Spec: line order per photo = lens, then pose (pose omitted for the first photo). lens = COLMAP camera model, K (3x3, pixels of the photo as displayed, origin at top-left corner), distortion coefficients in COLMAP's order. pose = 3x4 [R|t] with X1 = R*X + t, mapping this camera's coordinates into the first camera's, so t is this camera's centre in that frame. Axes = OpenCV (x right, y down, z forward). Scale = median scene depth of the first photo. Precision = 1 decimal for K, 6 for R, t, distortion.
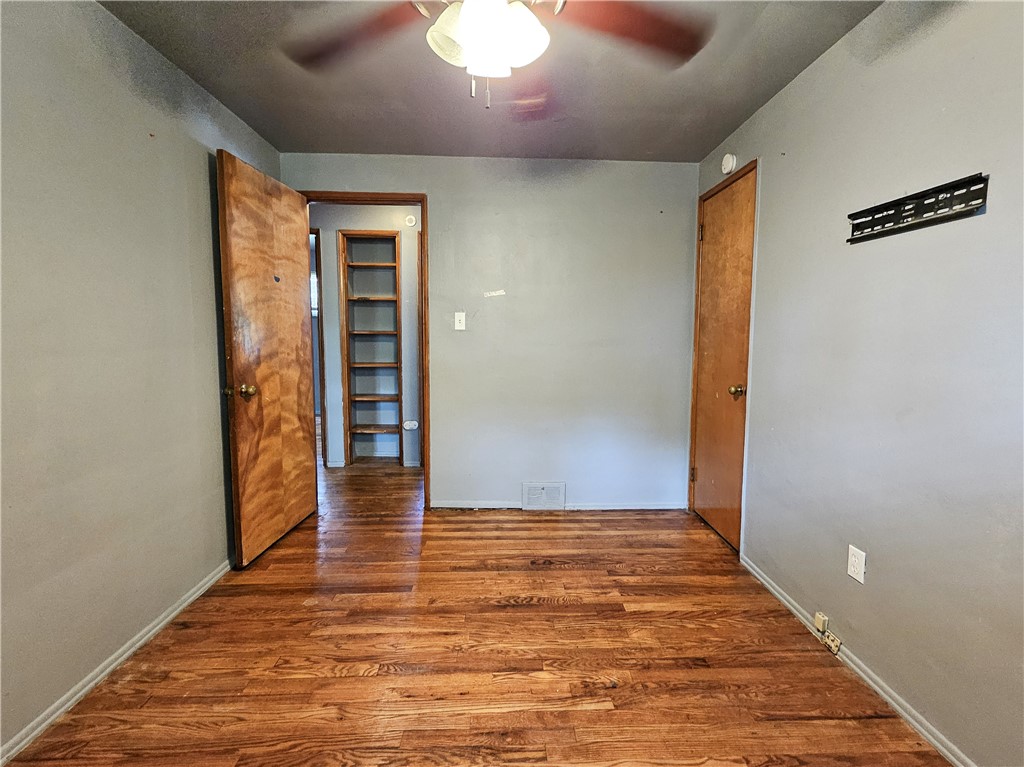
lens RADIAL K [[458.0, 0, 517.1], [0, 458.0, 375.5], [0, 0, 1]] dist [0.008262, -0.004637]
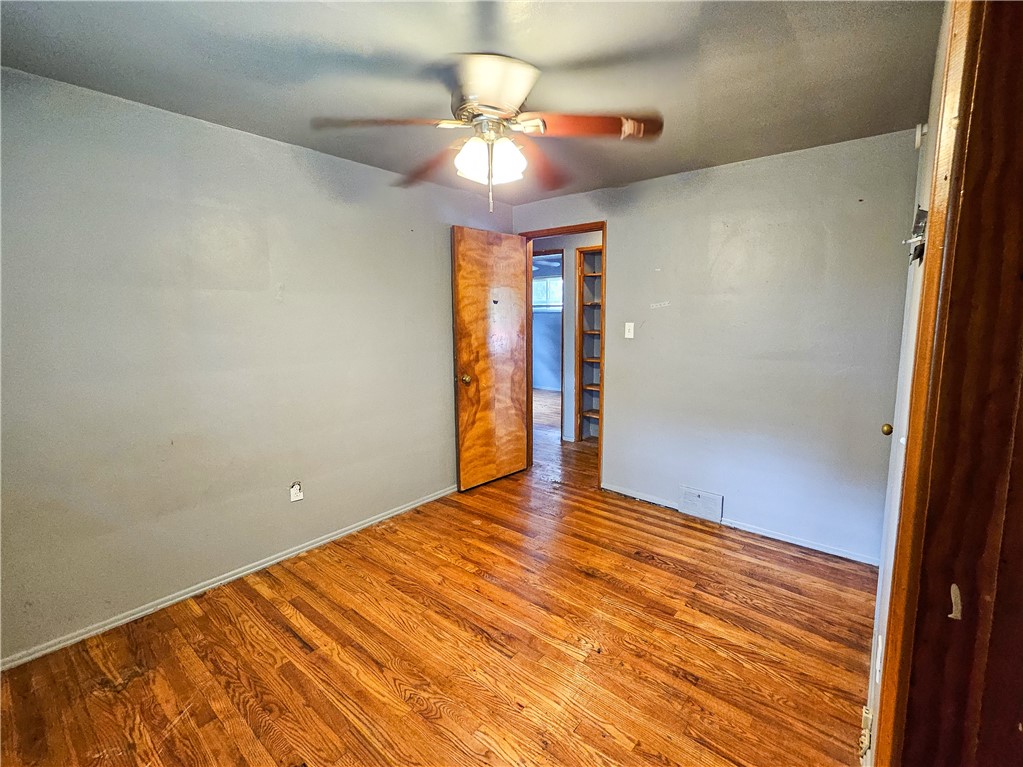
lens RADIAL K [[457.6, 0, 511.0], [0, 457.6, 379.8], [0, 0, 1]] dist [0.008262, -0.004637]
pose [[0.739776, 0.087670, -0.667118, 0.528623], [-0.053521, 0.996001, 0.071540, -0.079928], [0.670722, -0.017218, 0.741509, -0.033601]]
